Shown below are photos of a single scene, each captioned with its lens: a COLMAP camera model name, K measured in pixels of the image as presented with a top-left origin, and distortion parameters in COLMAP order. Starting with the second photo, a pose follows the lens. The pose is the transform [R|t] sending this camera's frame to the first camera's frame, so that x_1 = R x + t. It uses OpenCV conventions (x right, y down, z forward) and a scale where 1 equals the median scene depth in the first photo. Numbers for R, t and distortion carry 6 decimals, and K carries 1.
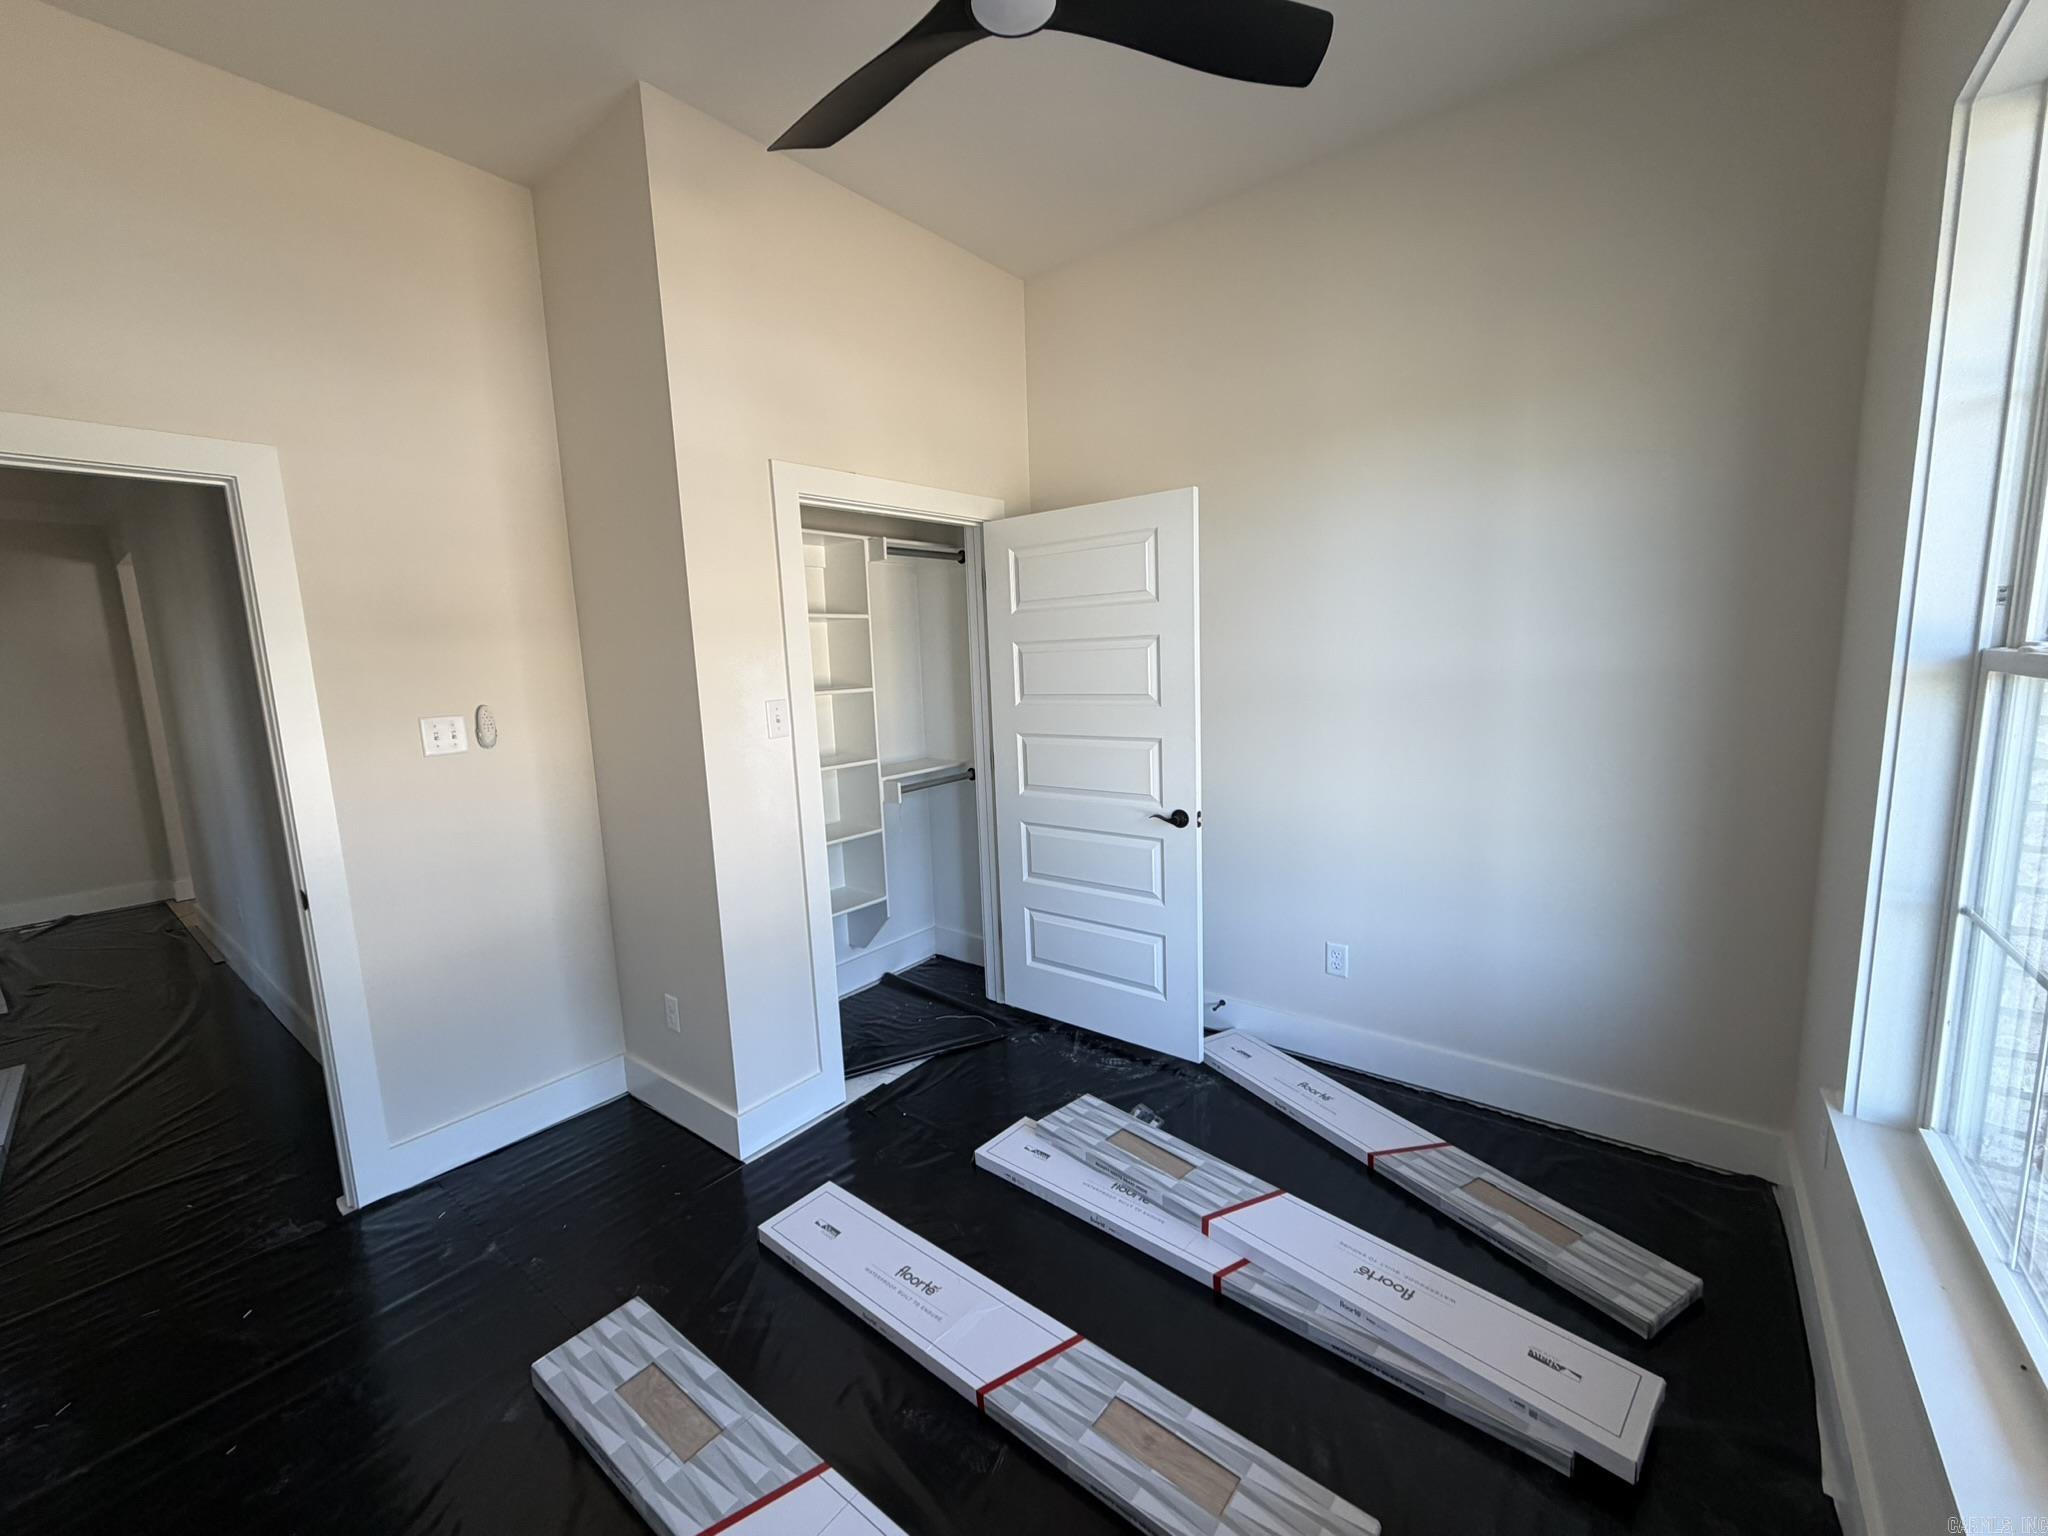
lens RADIAL K [[818.1, 0, 1021.0], [0, 818.1, 766.4], [0, 0, 1]] dist [0.000724, -0.000836]
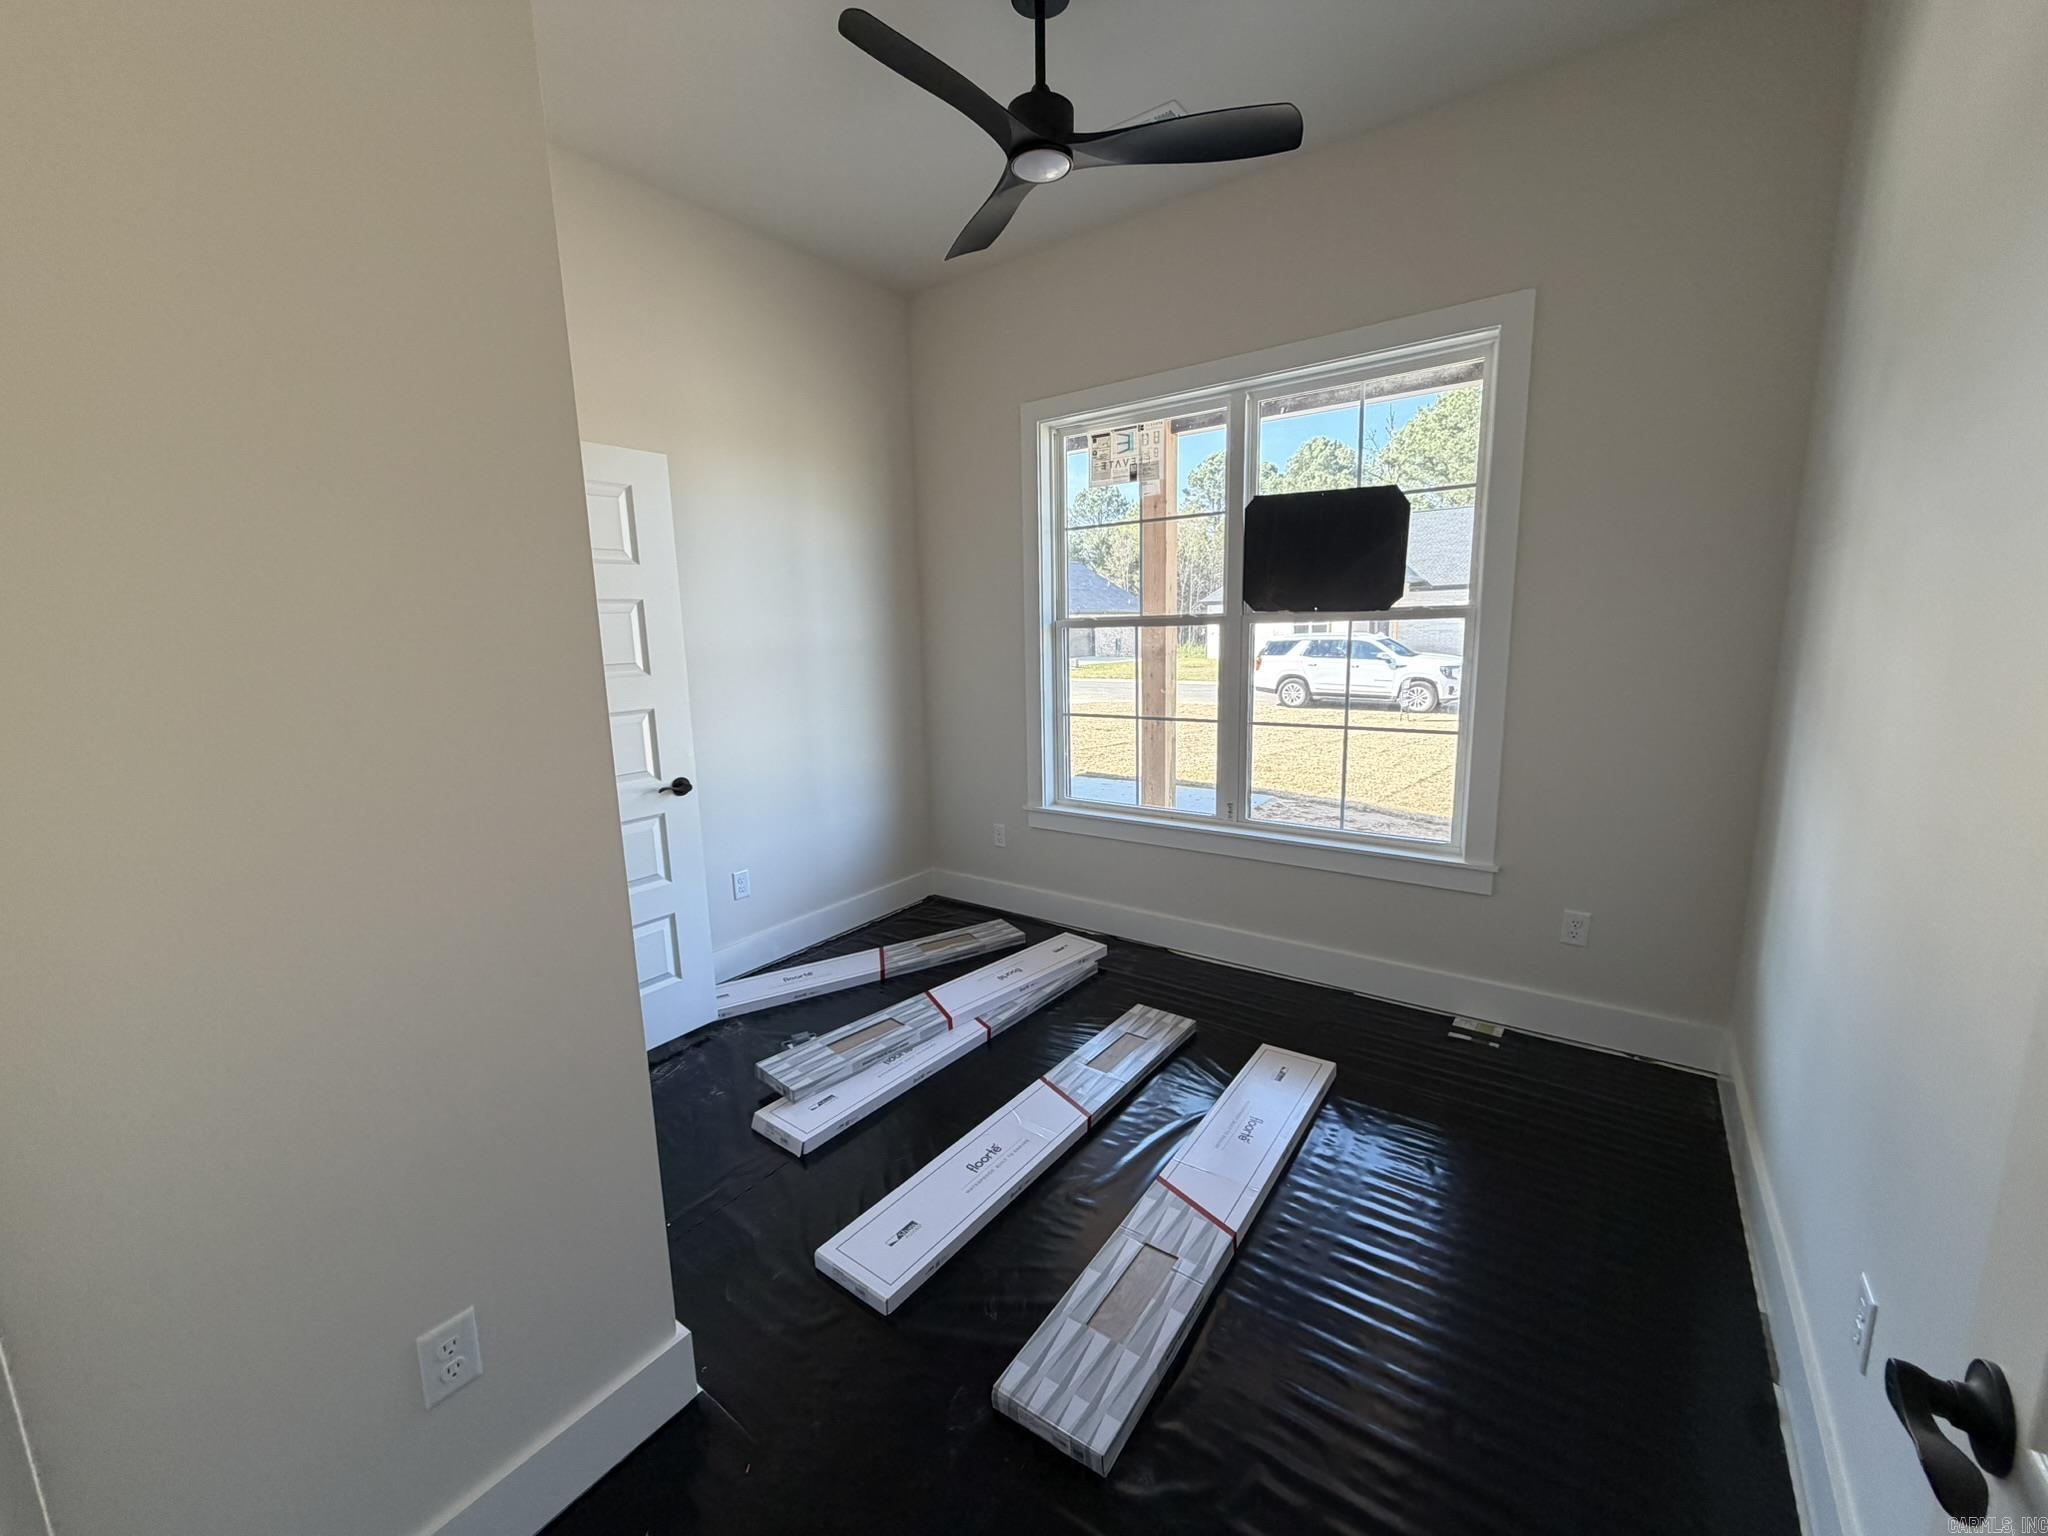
lens RADIAL K [[818.1, 0, 1015.4], [0, 818.1, 766.8], [0, 0, 1]] dist [0.000724, -0.000836]
pose [[-0.043622, -0.126531, 0.991003, -1.009298], [0.165719, 0.977289, 0.132074, -0.029882], [-0.985208, 0.169989, -0.021663, 0.770184]]
